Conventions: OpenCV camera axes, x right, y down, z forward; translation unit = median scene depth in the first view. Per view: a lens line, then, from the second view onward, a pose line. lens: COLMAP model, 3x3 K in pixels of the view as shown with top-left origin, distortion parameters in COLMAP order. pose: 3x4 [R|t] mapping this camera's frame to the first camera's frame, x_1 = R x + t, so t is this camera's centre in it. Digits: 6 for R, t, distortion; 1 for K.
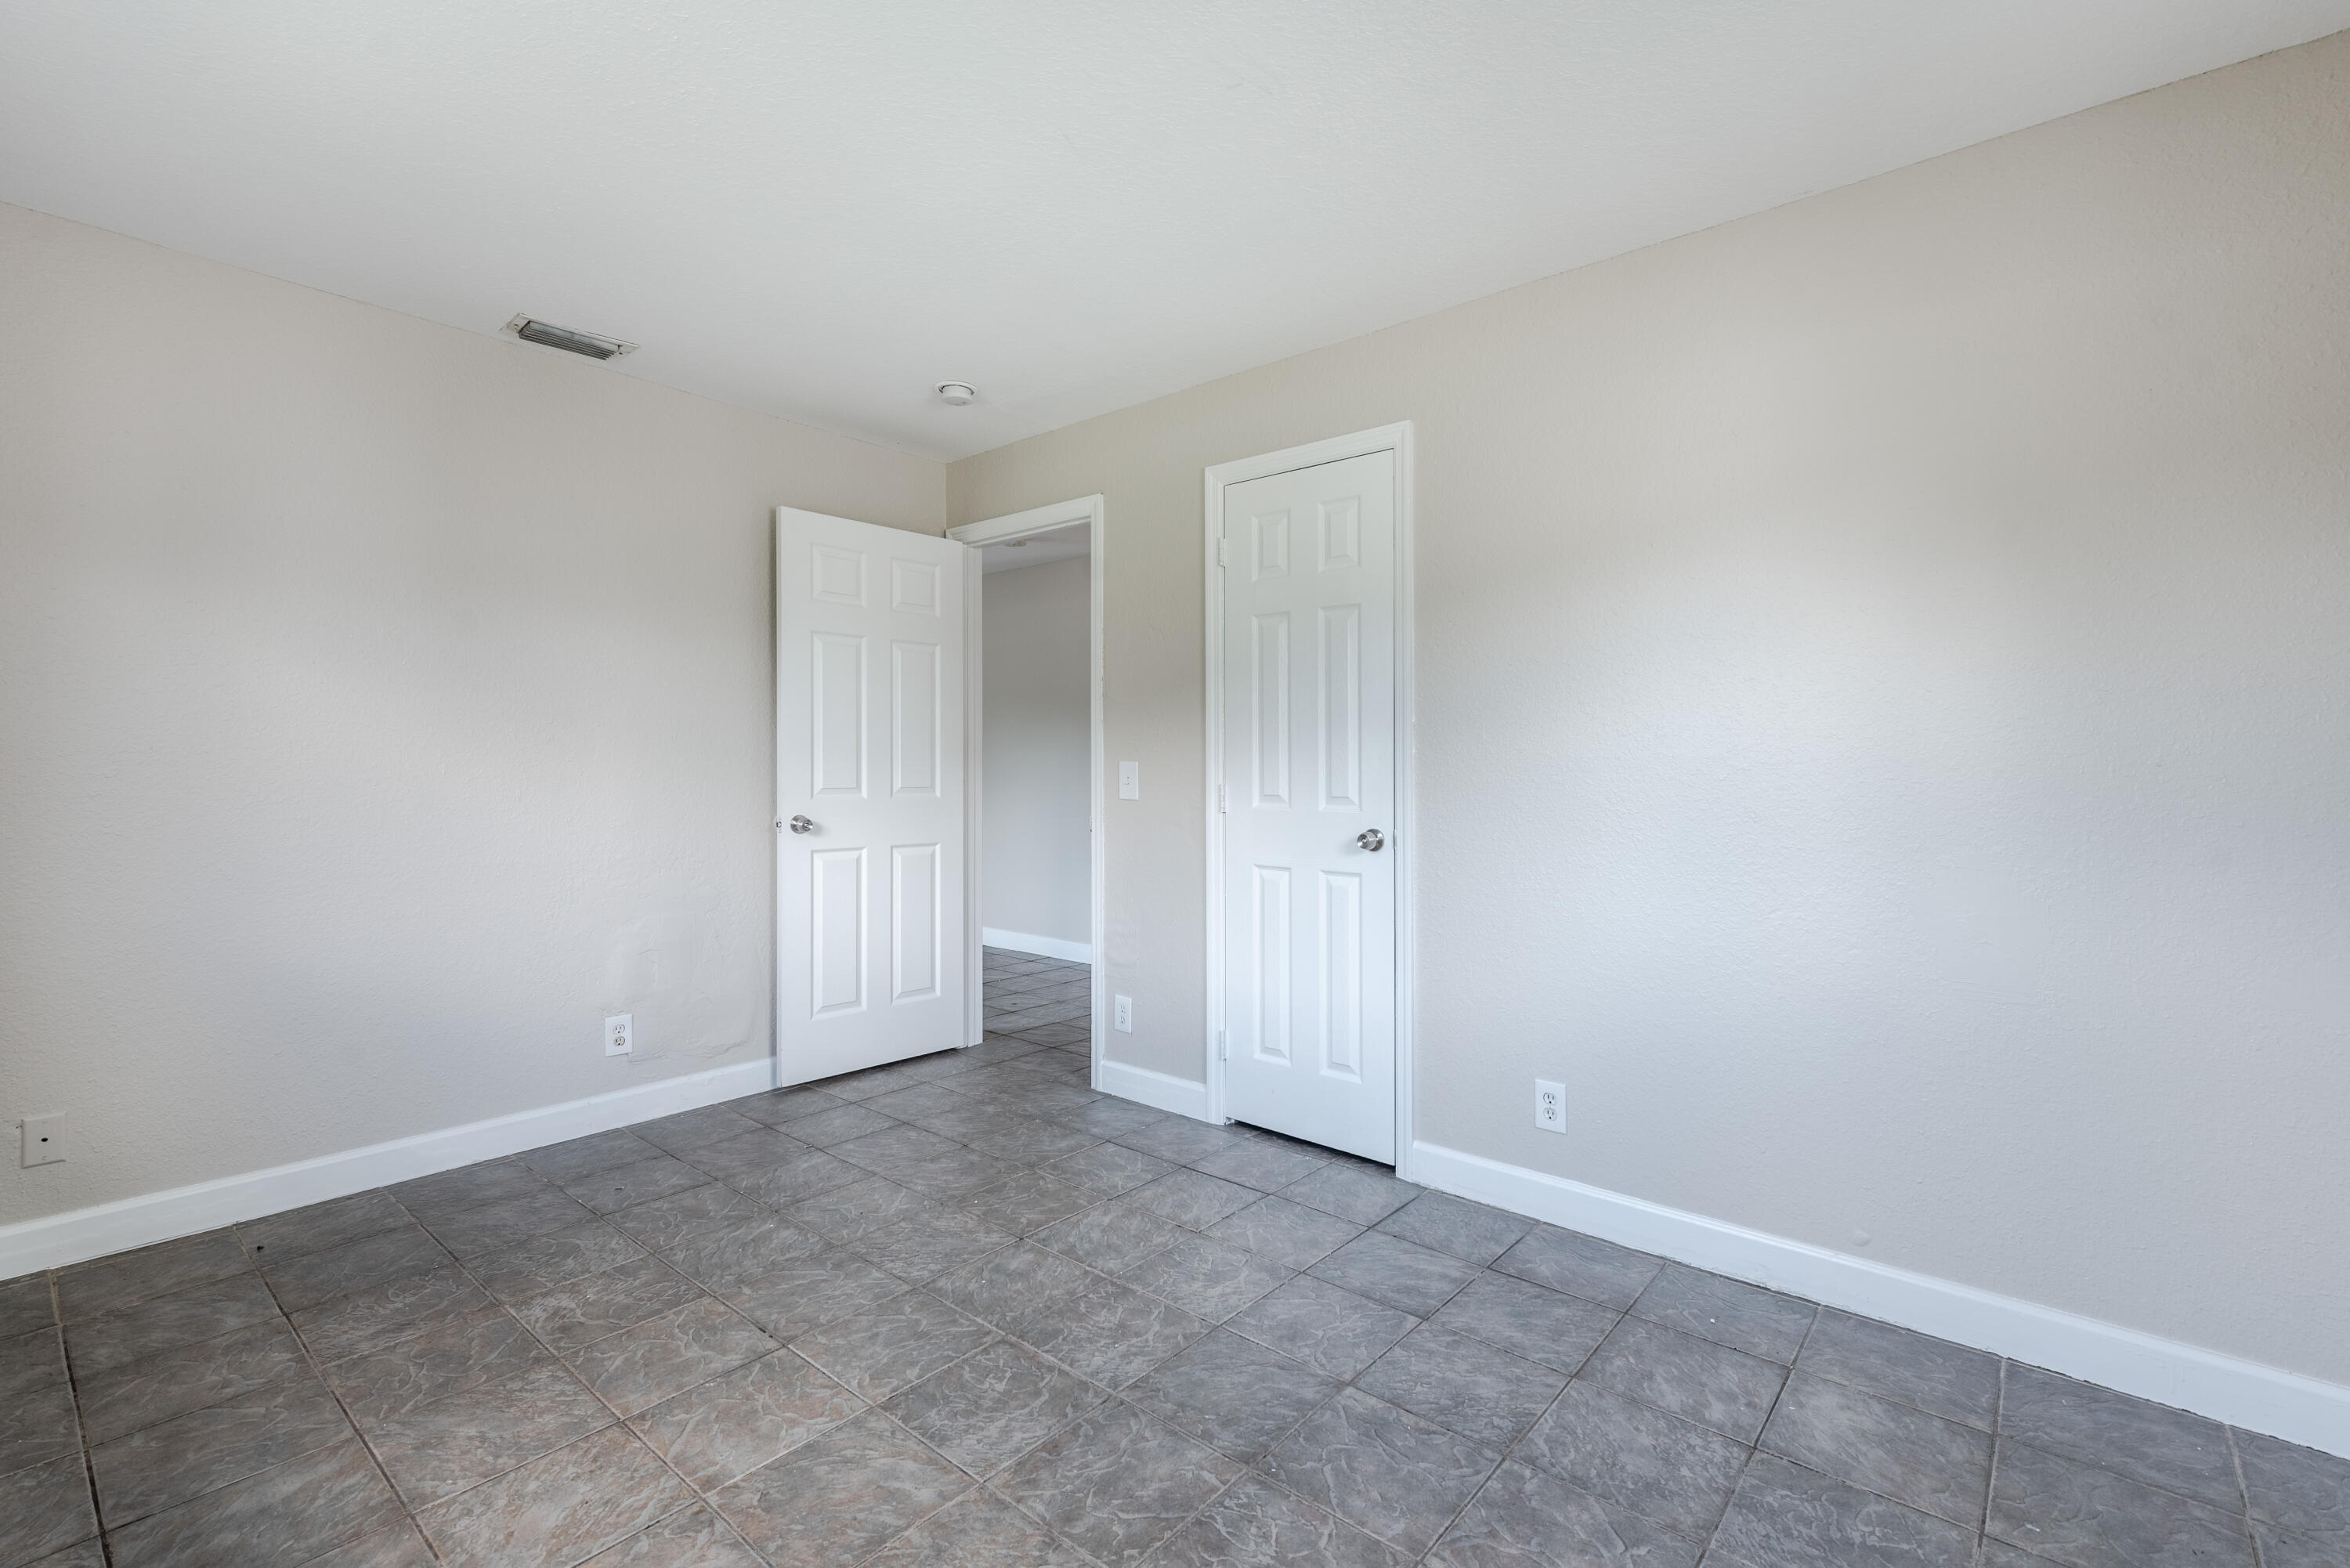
lens RADIAL K [[1038.1, 0, 1160.8], [0, 1038.1, 767.3], [0, 0, 1]] dist [0.017477, -0.005937]
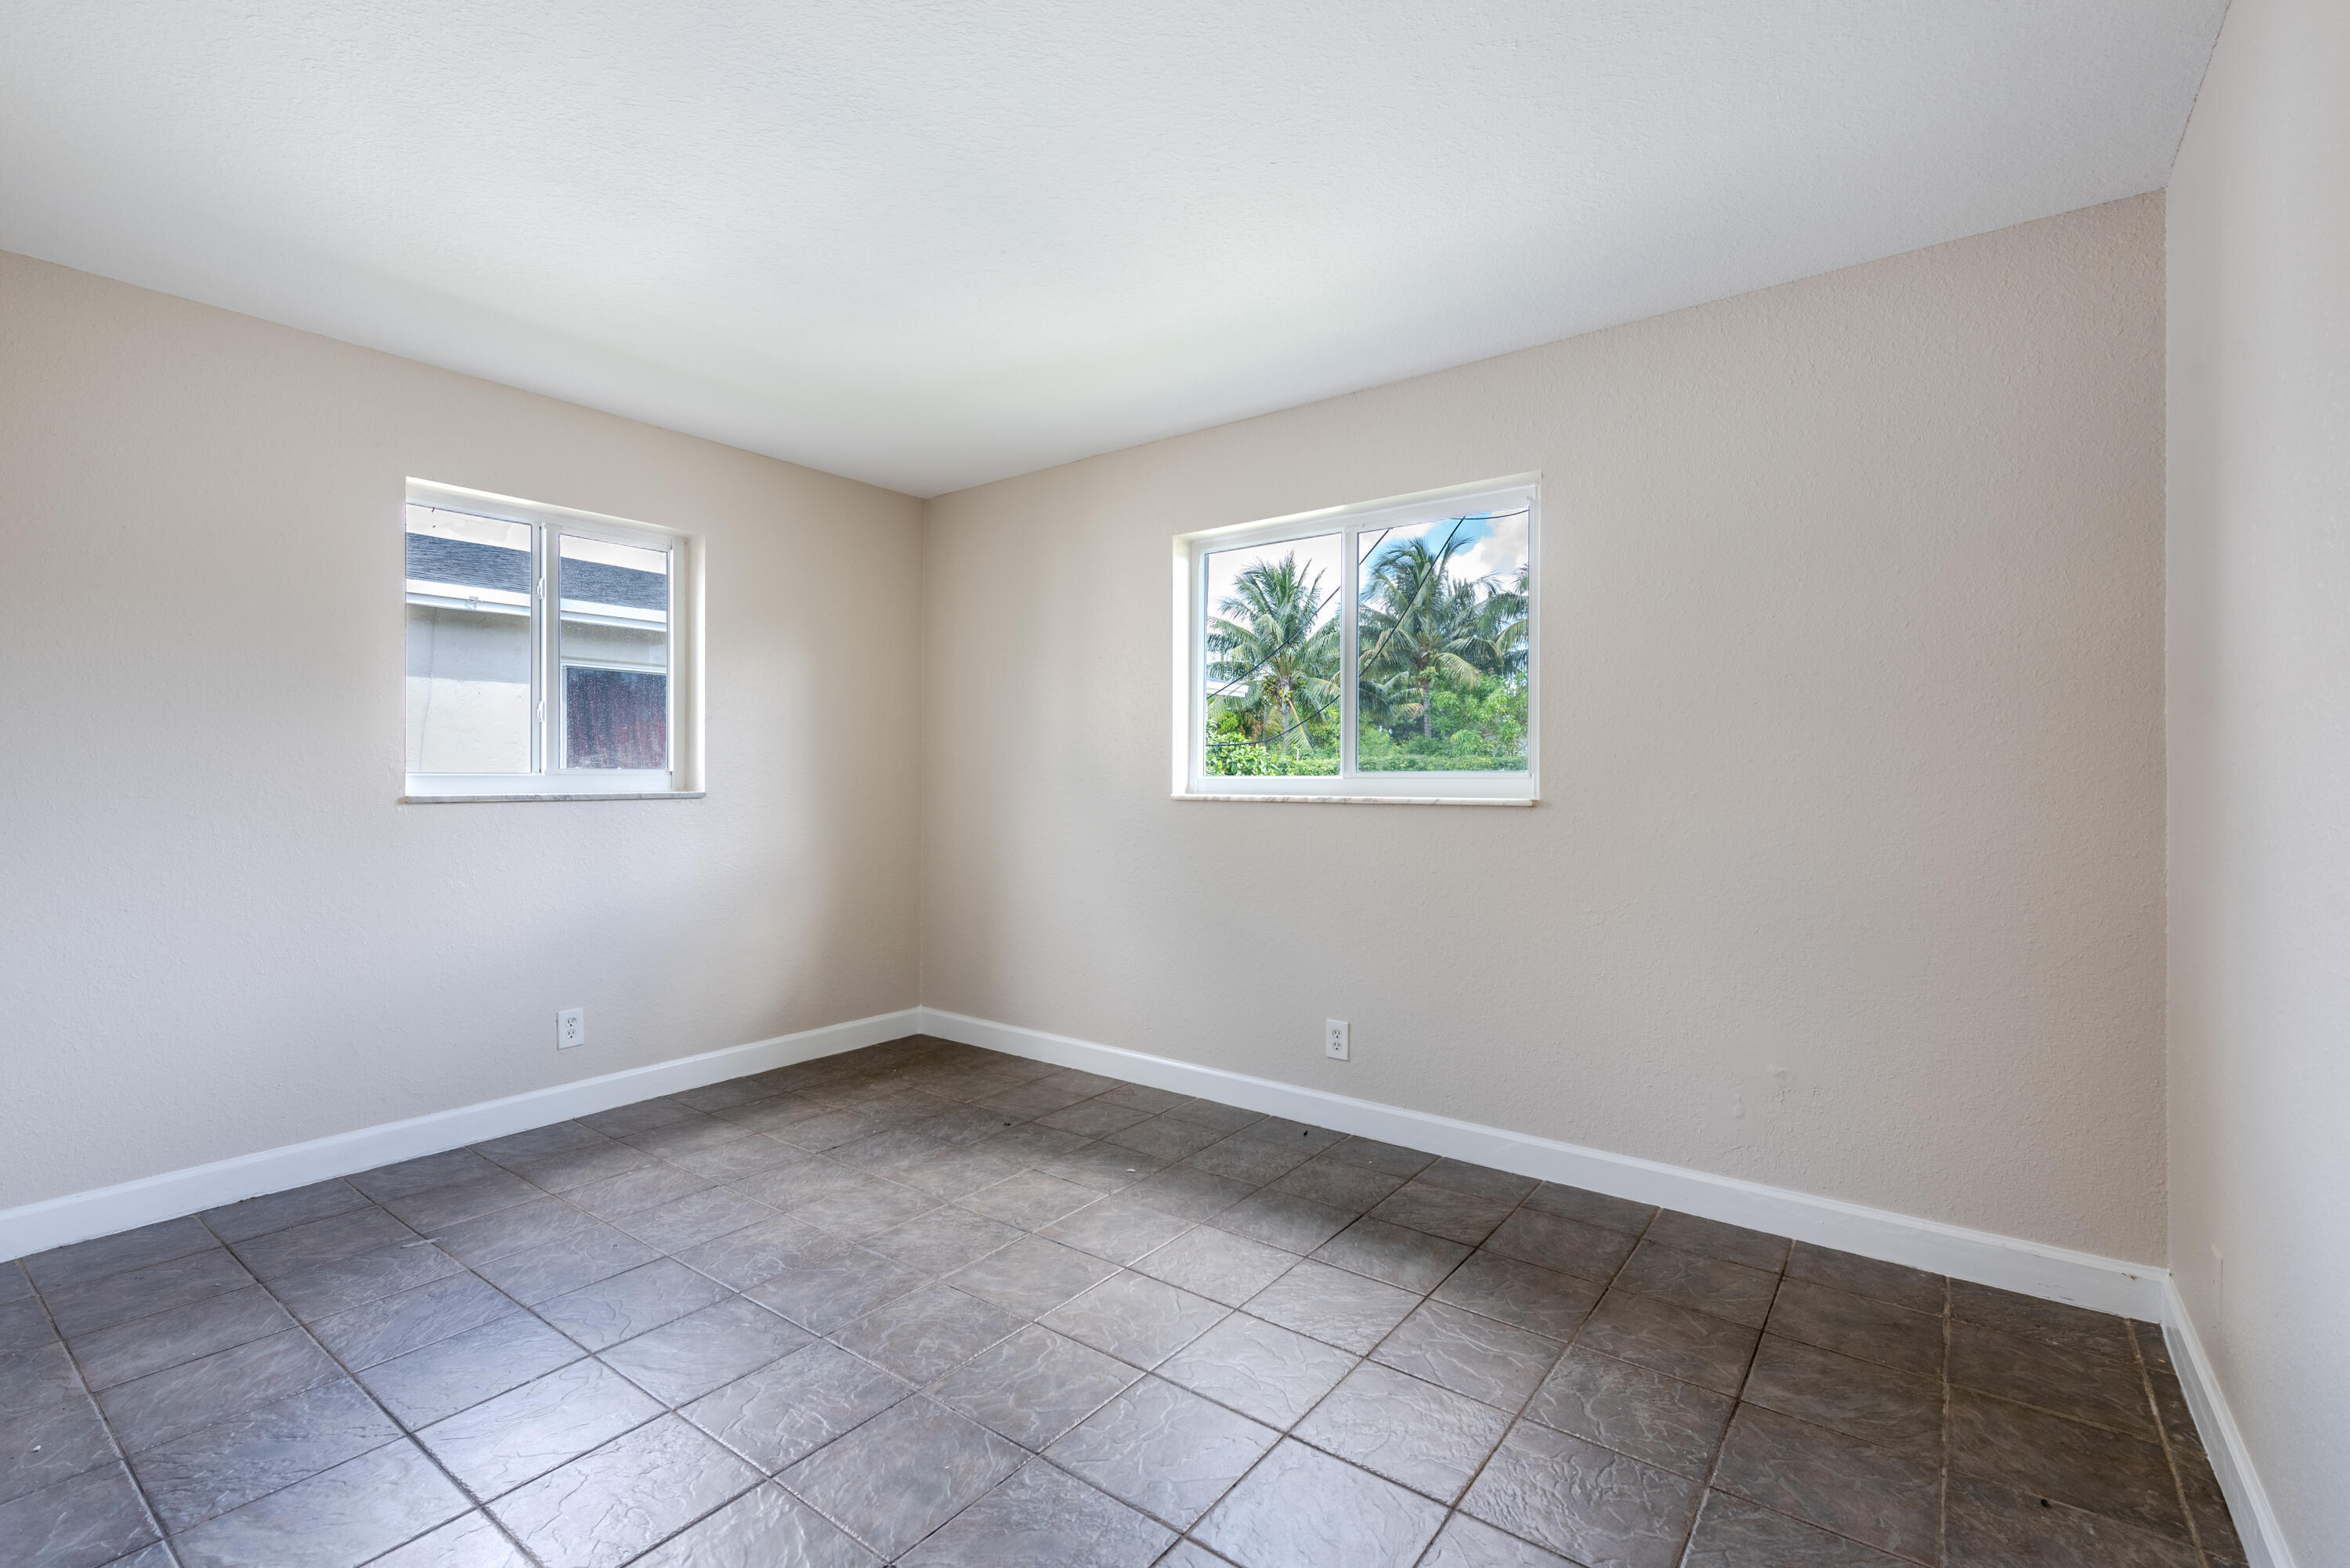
lens RADIAL K [[1038.1, 0, 1140.4], [0, 1038.1, 804.9], [0, 0, 1]] dist [0.017477, -0.005937]
pose [[-0.998599, -0.007312, -0.052417, -0.248047], [-0.008348, 0.999774, 0.019562, 0.006257], [0.052262, 0.019972, -0.998434, 1.631936]]
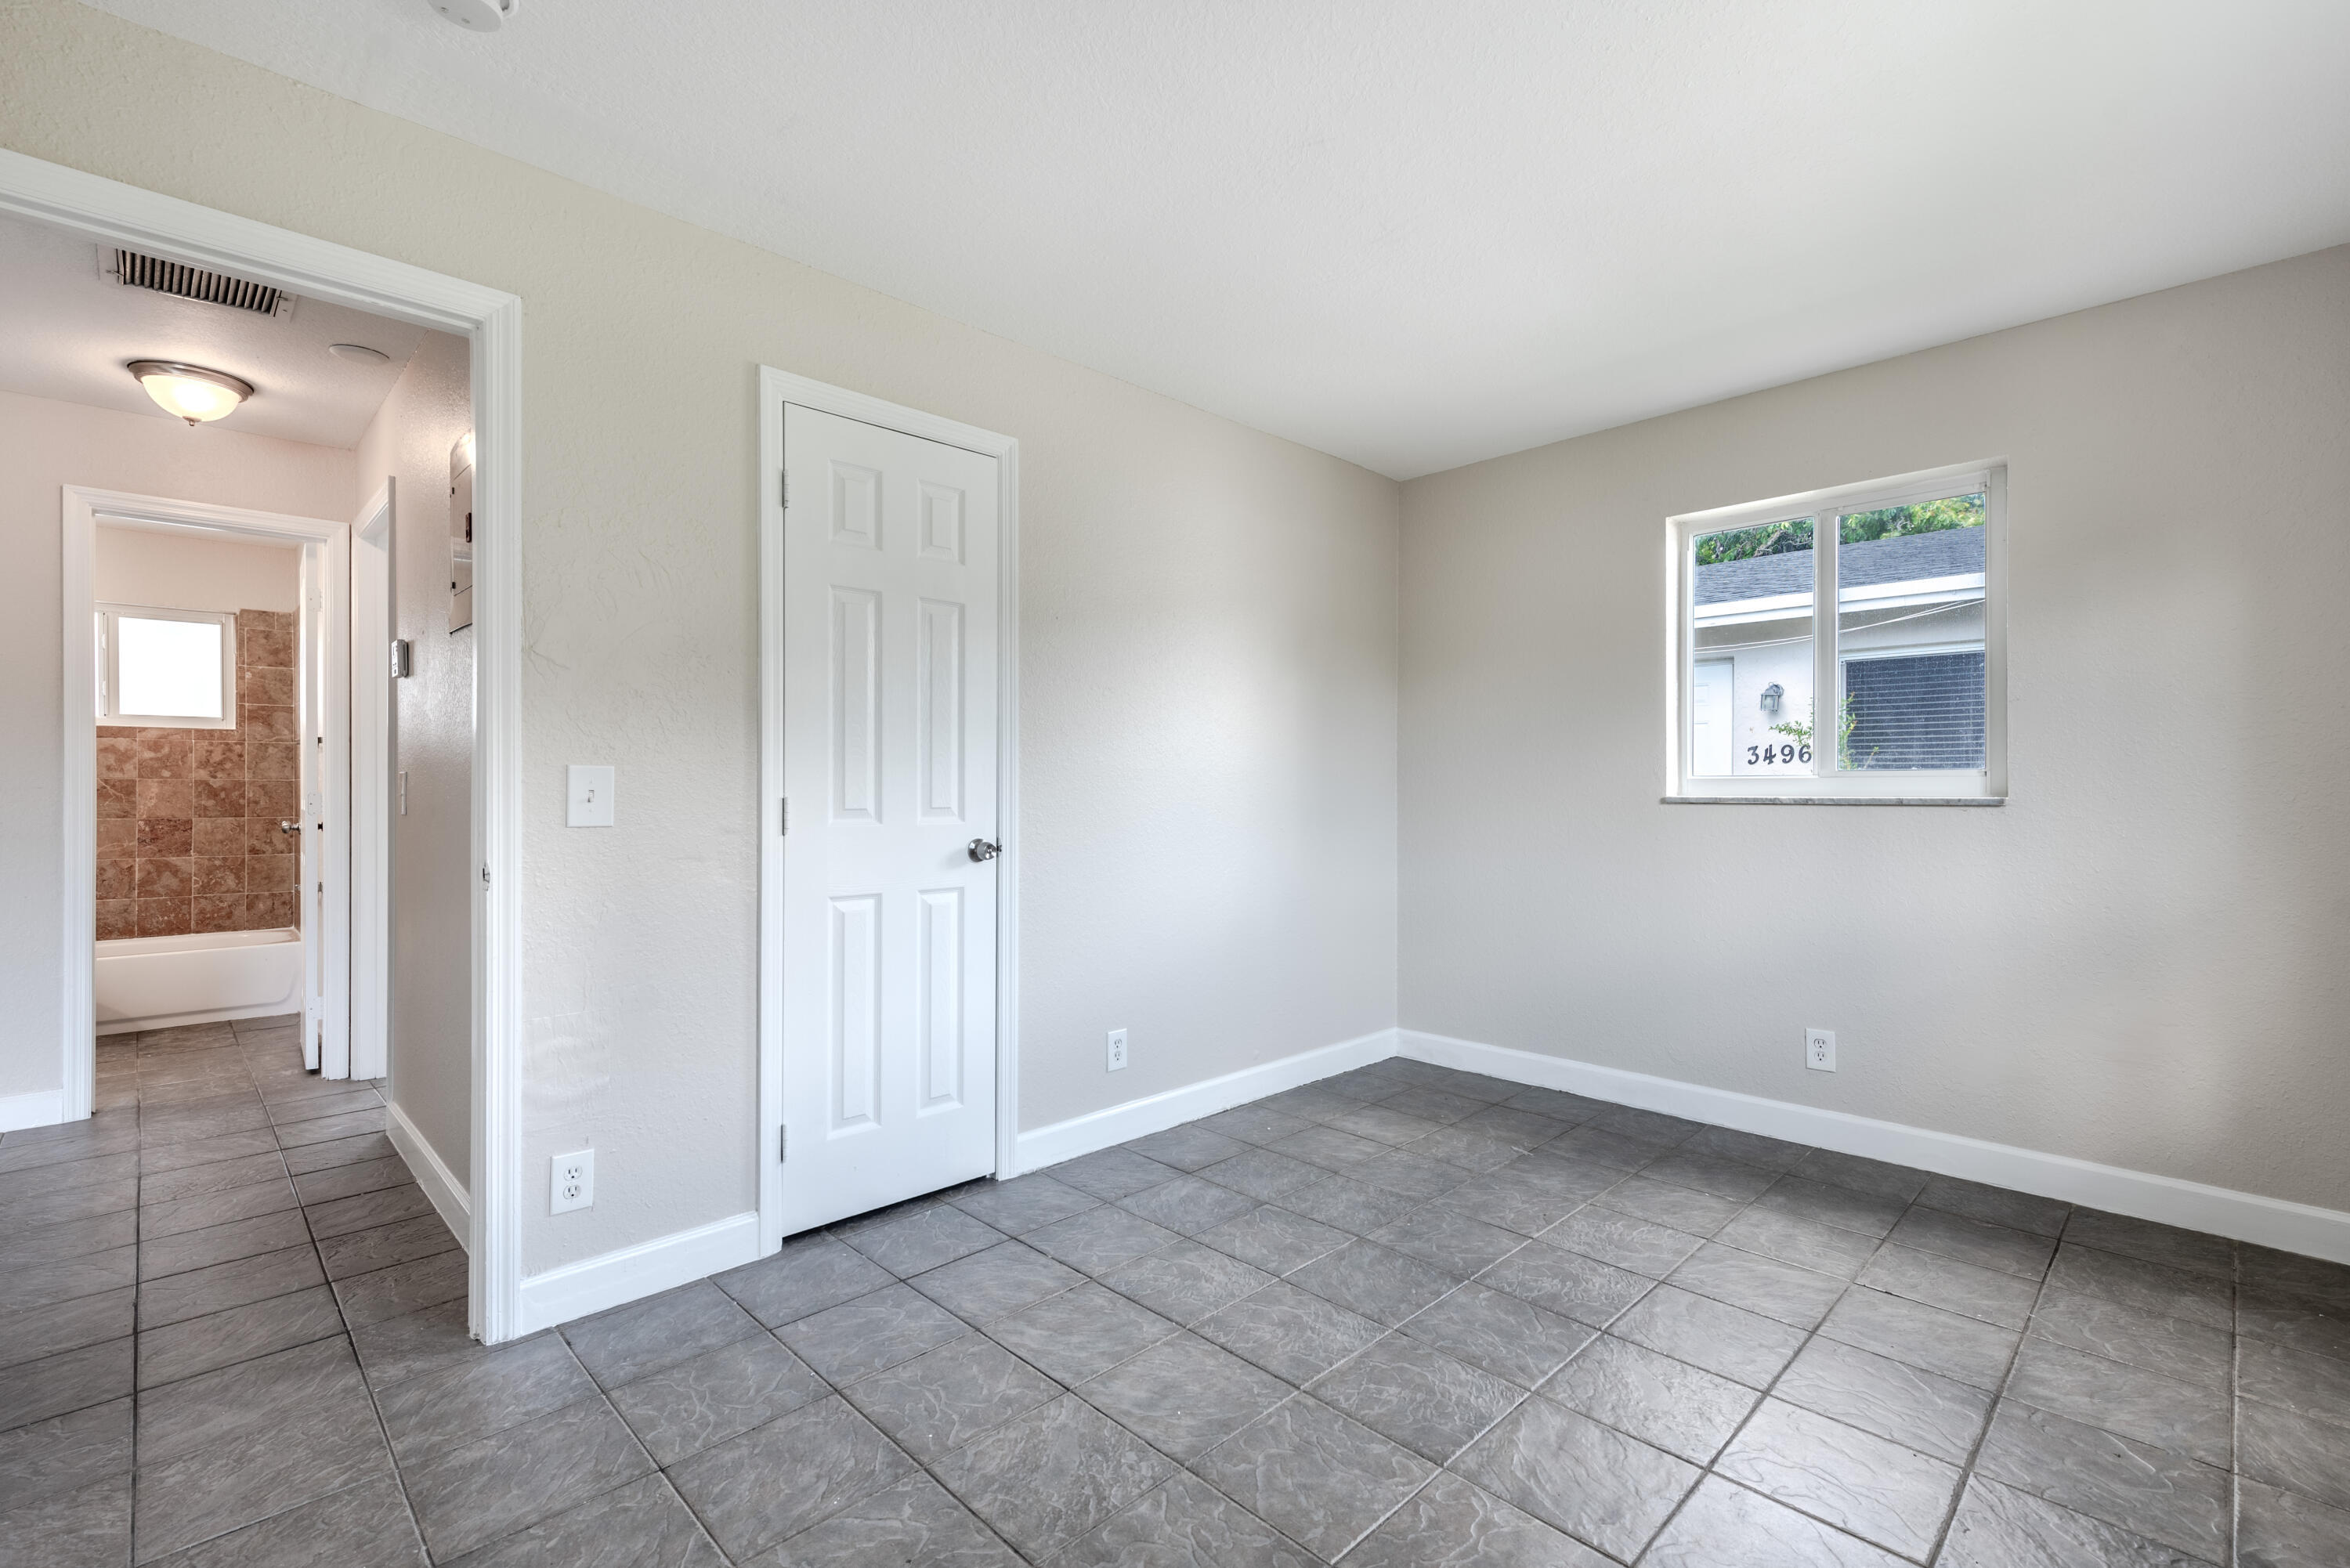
lens RADIAL K [[1038.1, 0, 1222.9], [0, 1038.1, 779.8], [0, 0, 1]] dist [0.017477, -0.005937]
pose [[0.060425, -0.002813, 0.998169, -0.911688], [-0.003235, 0.999990, 0.003014, 0.001066], [-0.998168, -0.003411, 0.060415, 0.861901]]
